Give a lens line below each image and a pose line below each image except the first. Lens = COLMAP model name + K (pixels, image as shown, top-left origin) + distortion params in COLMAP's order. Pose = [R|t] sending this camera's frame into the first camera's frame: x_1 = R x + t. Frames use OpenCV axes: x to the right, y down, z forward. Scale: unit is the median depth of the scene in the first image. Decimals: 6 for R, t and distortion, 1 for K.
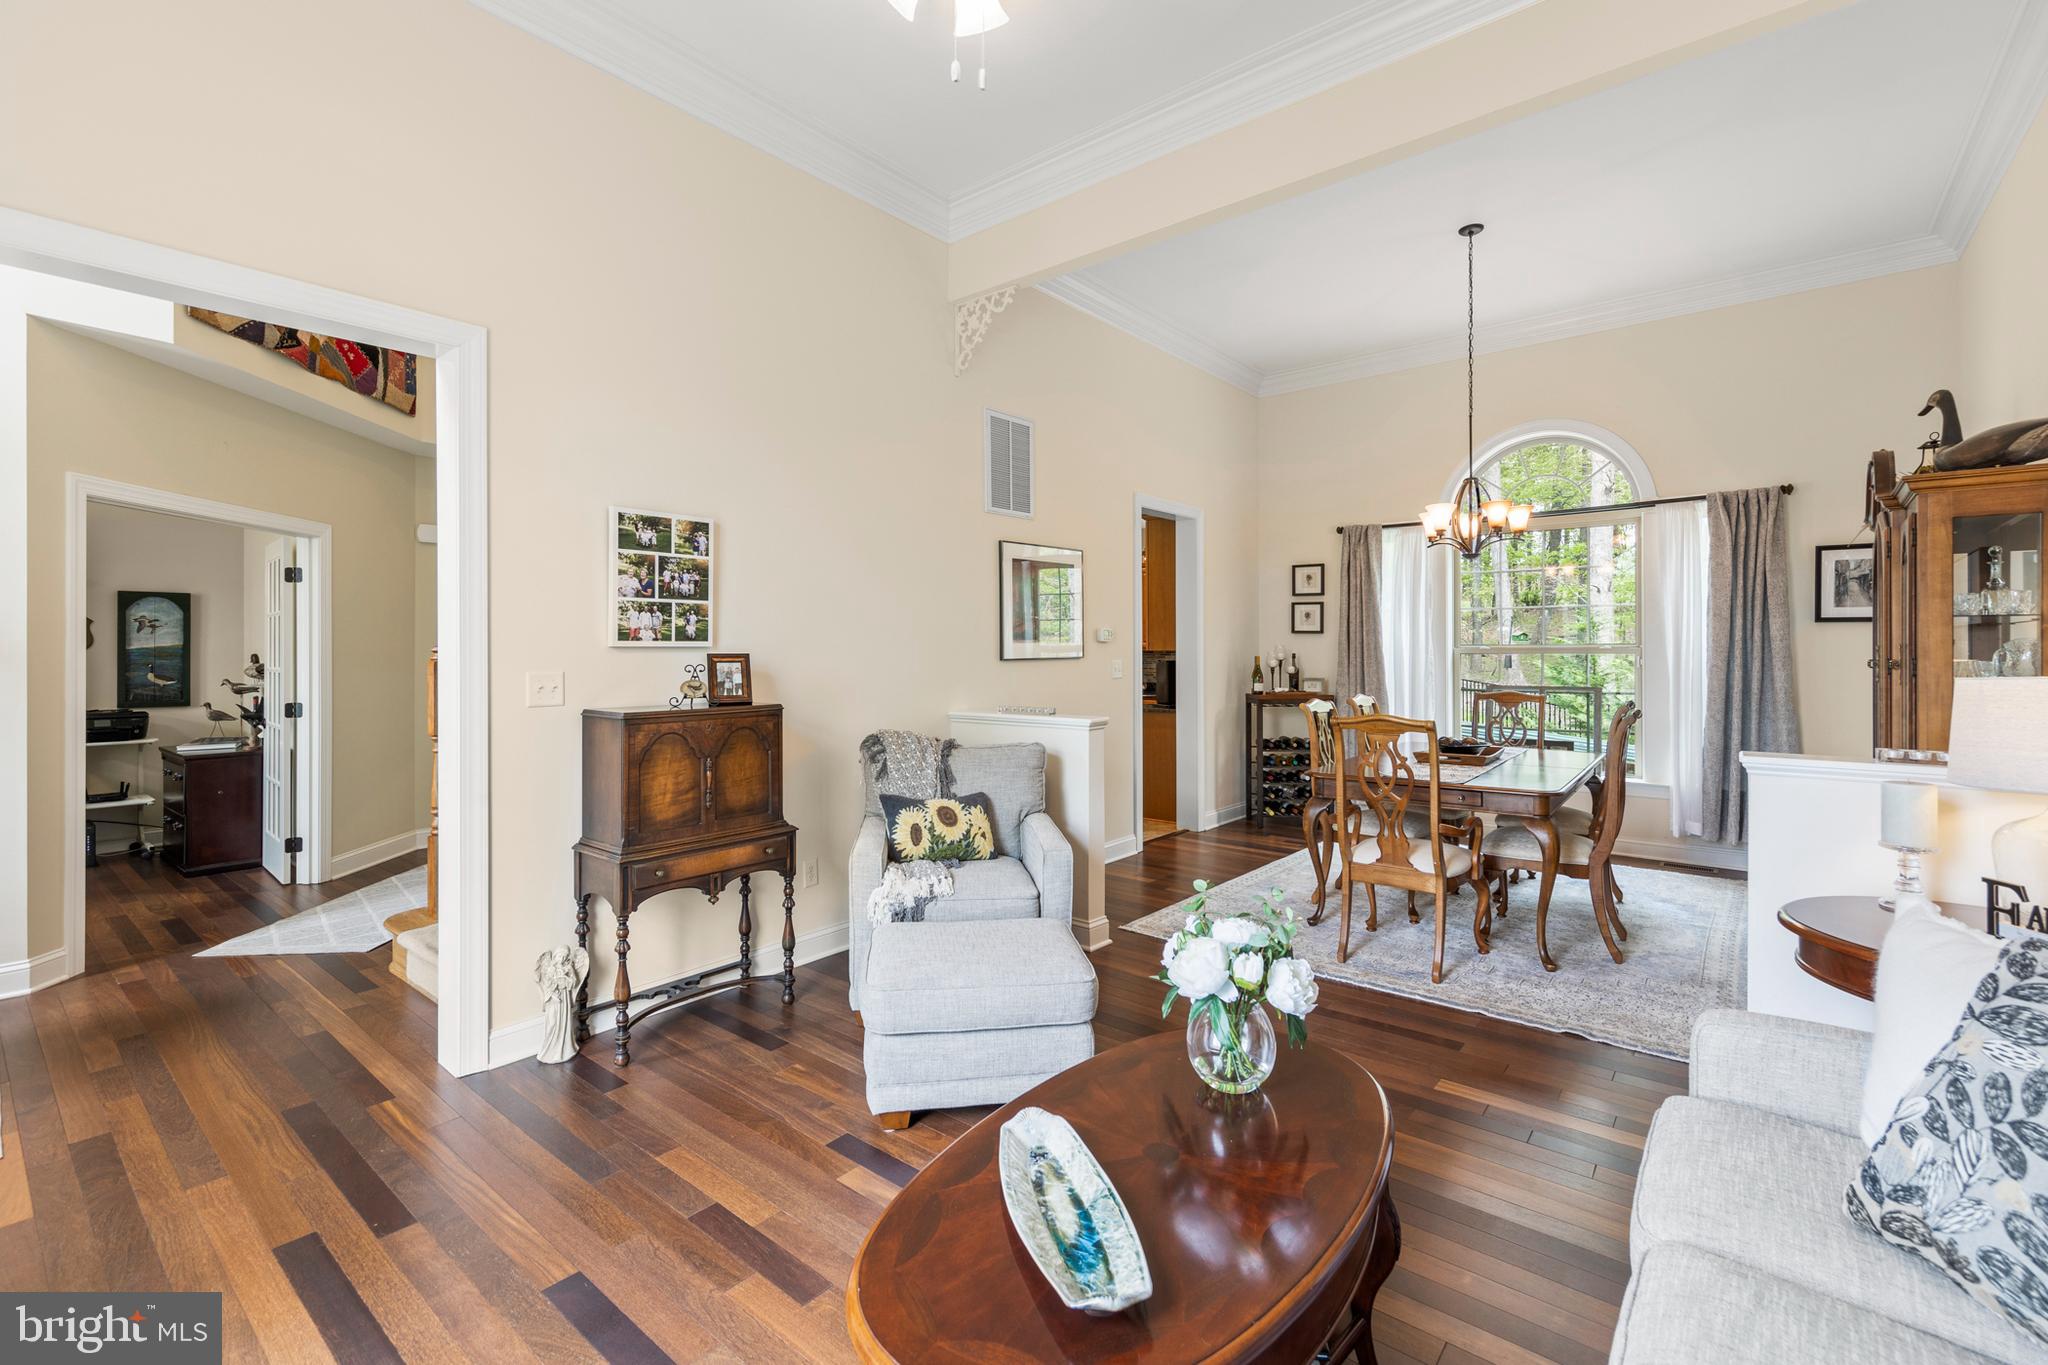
lens RADIAL K [[901.0, 0, 1025.0], [0, 901.0, 610.8], [0, 0, 1]] dist [0.001072, -0.000004]
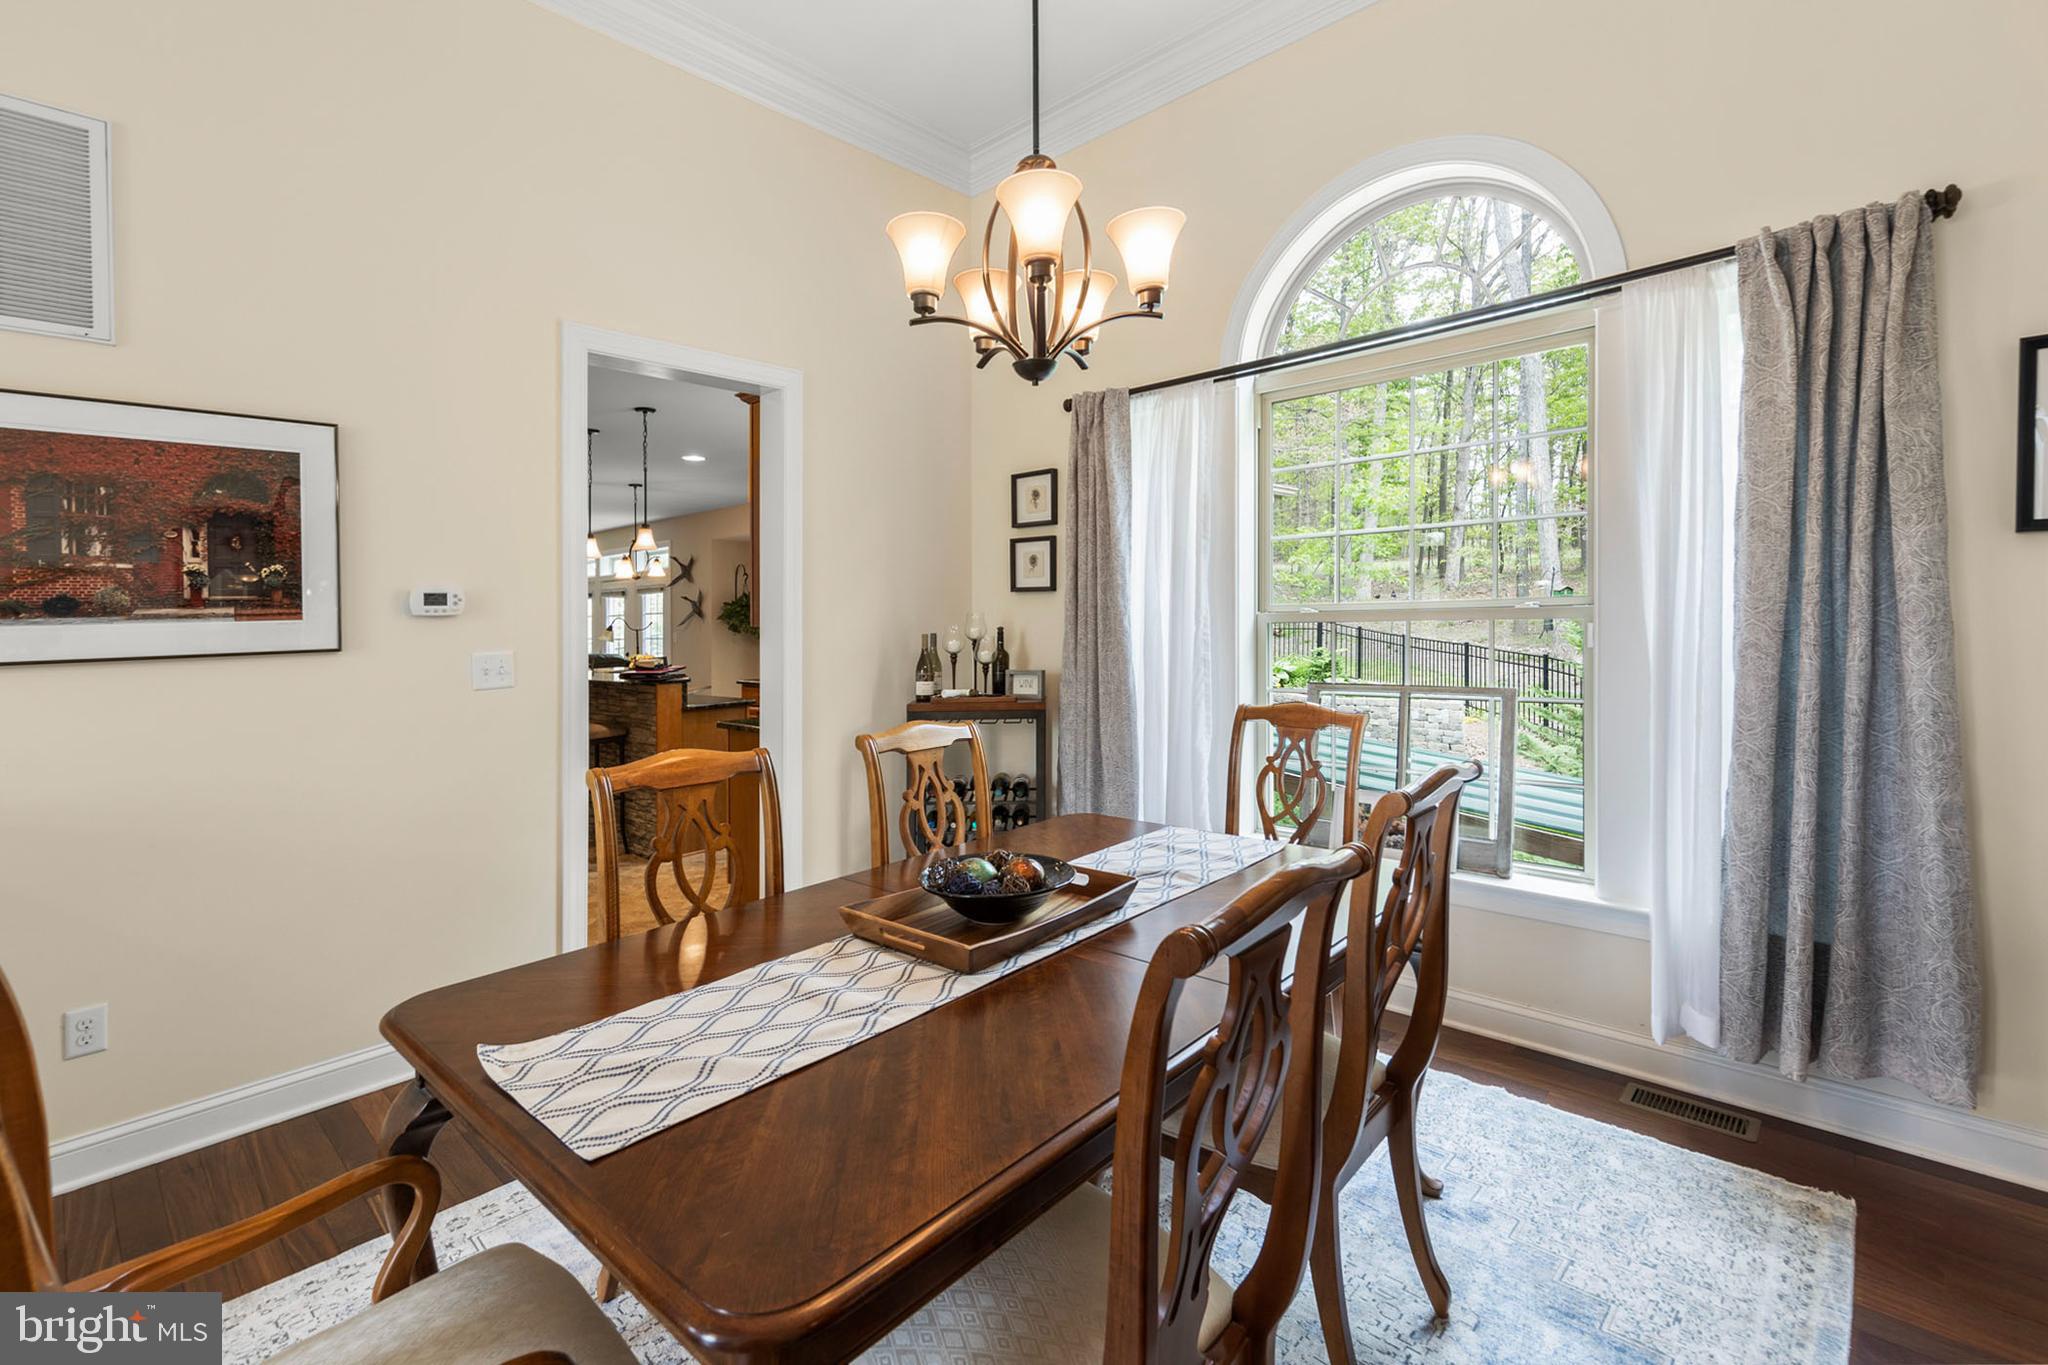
lens RADIAL K [[897.6, 0, 1023.1], [0, 897.6, 609.2], [0, 0, 1]] dist [0.002333, 0.000712]
pose [[0.997667, -0.022222, -0.064552, 0.454667], [0.024486, 0.999105, 0.034486, 0.021598], [0.063728, -0.035987, 0.997318, 0.562109]]
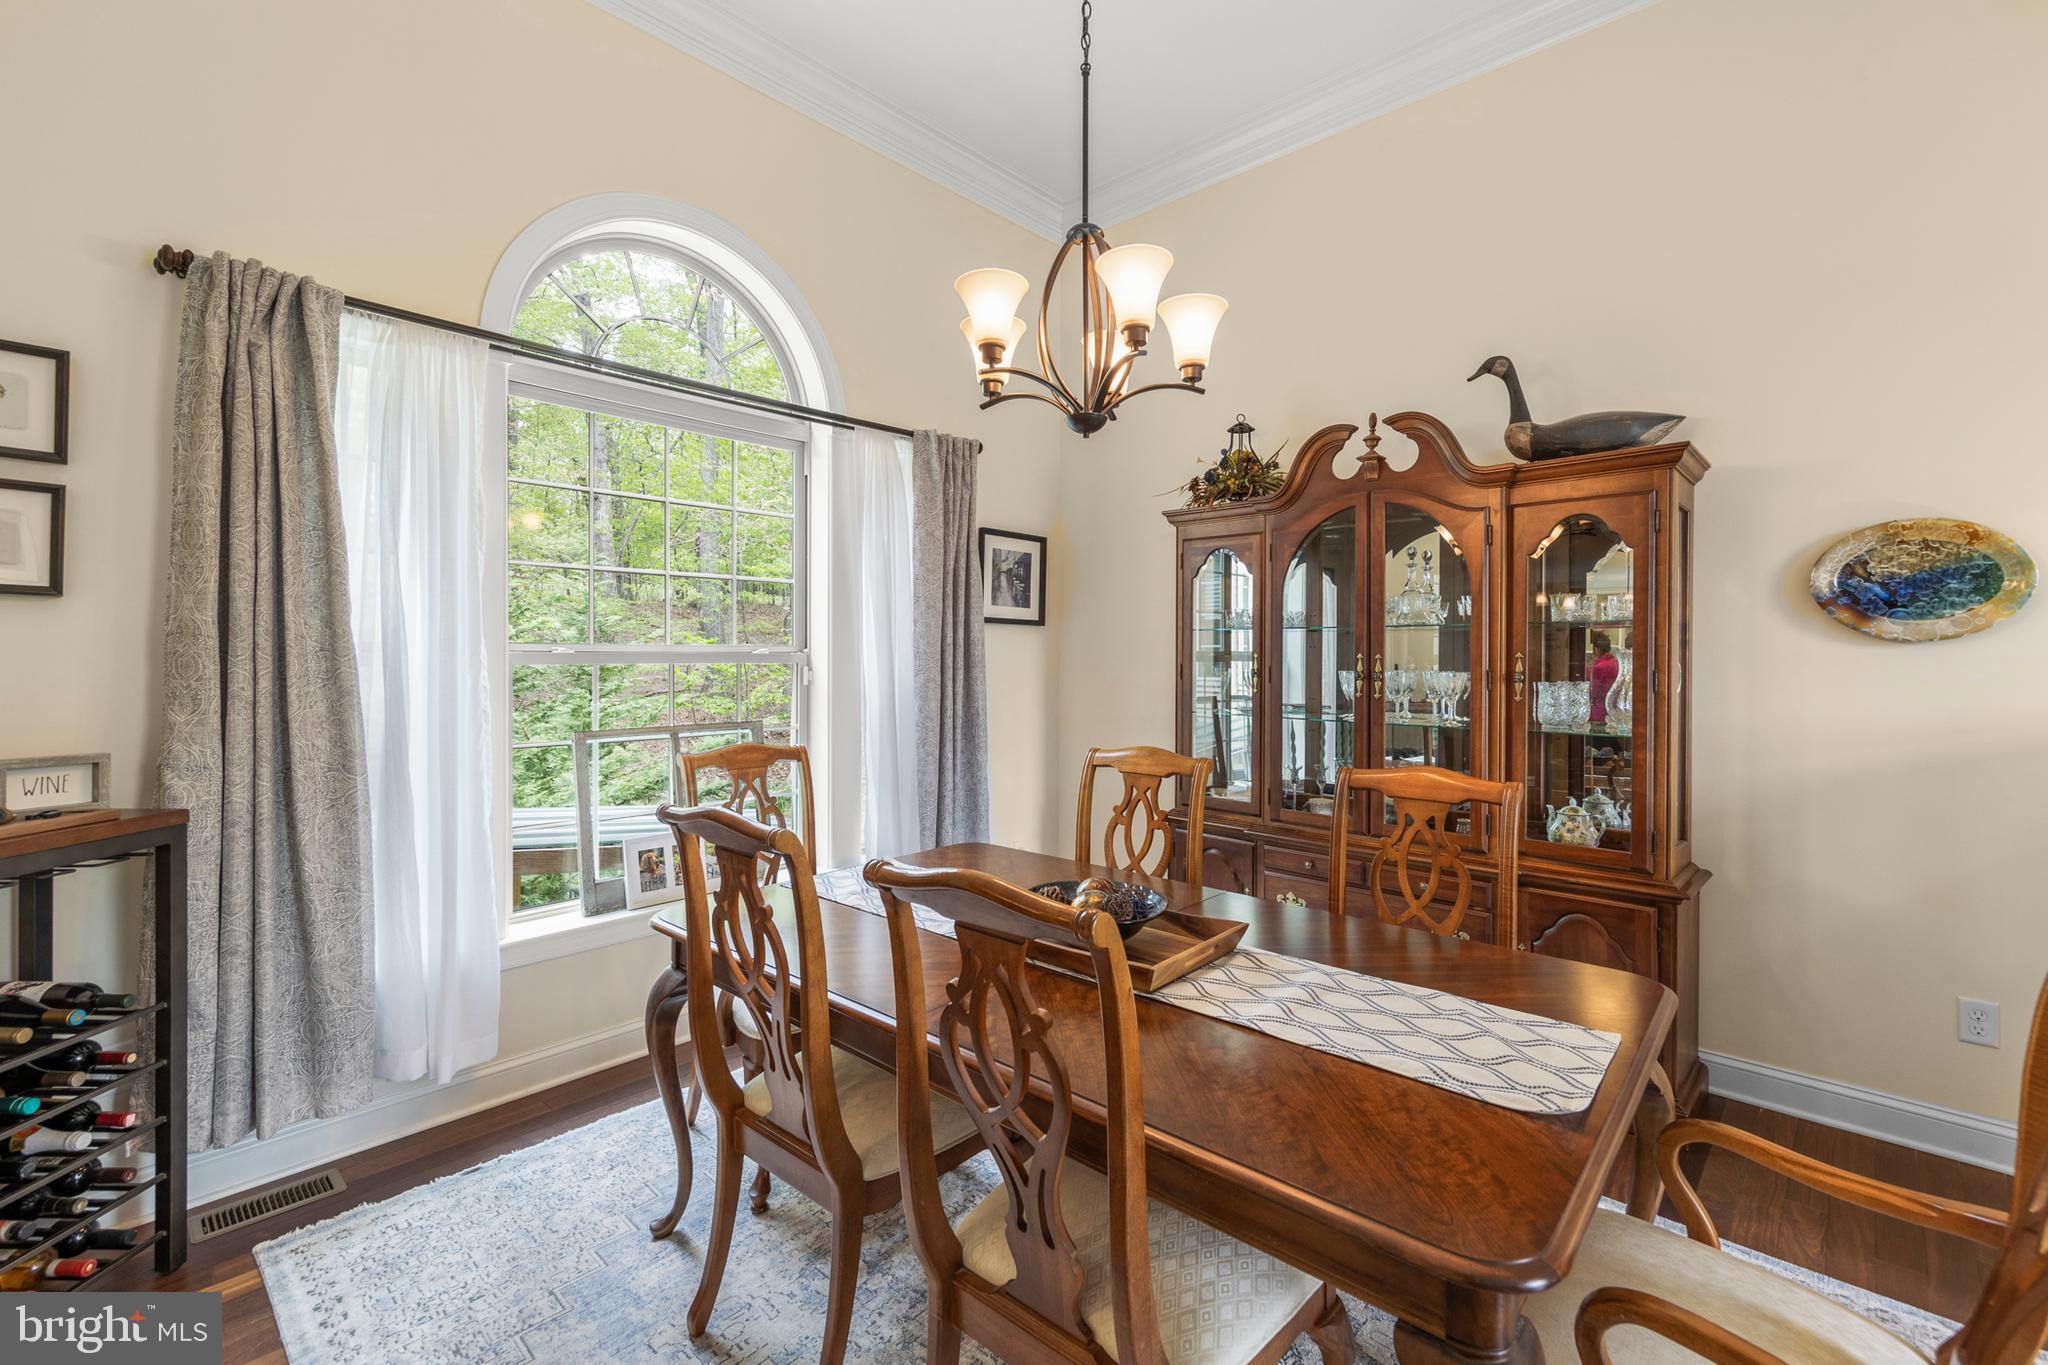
lens RADIAL K [[870.3, 0, 1025.8], [0, 870.3, 656.7], [0, 0, 1]] dist [0.001071, 0.000075]
pose [[0.074166, -0.003786, 0.997239, 0.100610], [-0.050753, 0.998683, 0.007566, 0.034948], [-0.995954, -0.051174, 0.073877, 0.881357]]
